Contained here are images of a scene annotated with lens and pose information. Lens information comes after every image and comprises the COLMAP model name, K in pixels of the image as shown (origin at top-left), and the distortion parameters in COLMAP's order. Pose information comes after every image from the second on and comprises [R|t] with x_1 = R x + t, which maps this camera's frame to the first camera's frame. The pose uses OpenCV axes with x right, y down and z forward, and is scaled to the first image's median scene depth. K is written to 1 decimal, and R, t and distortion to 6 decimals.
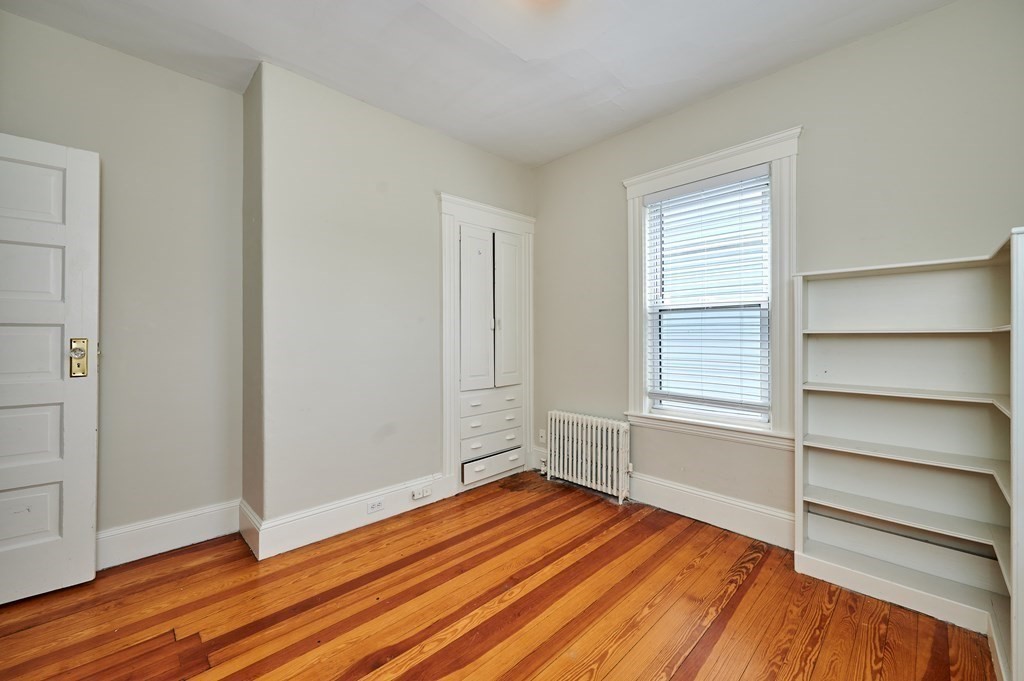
lens RADIAL K [[404.8, 0, 511.5], [0, 404.8, 347.6], [0, 0, 1]] dist [-0.000084, -0.000109]
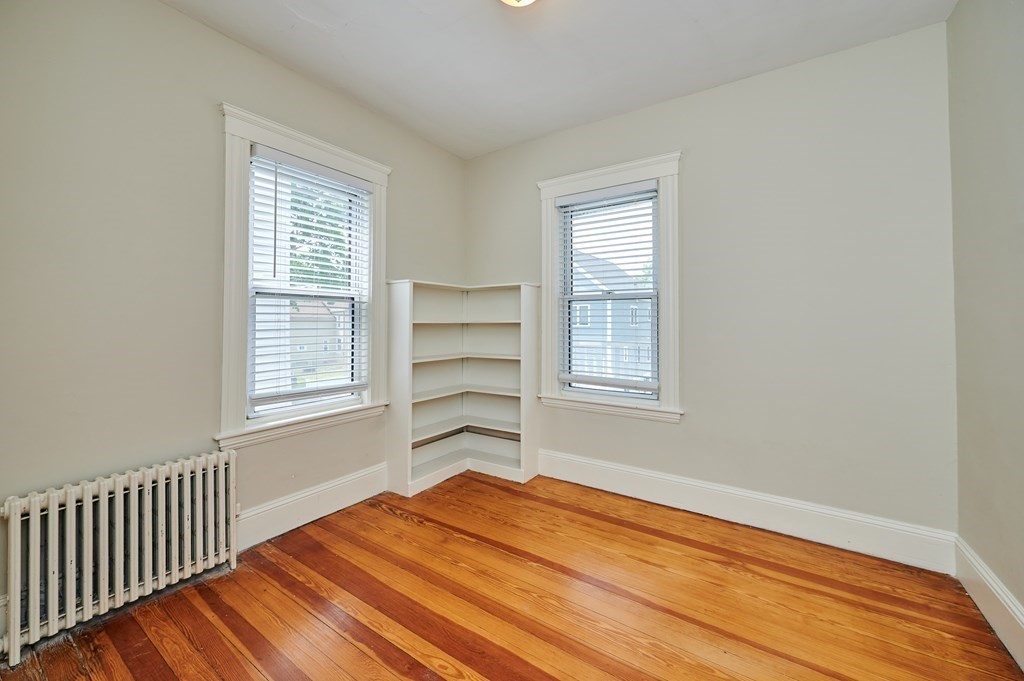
lens RADIAL K [[403.6, 0, 510.7], [0, 403.6, 324.2], [0, 0, 1]] dist [0.000430, 0.000120]
pose [[-0.198078, -0.002663, 0.980183, -0.590573], [0.027546, 0.999586, 0.008282, -0.027368], [-0.979799, 0.028641, -0.197922, 0.778323]]
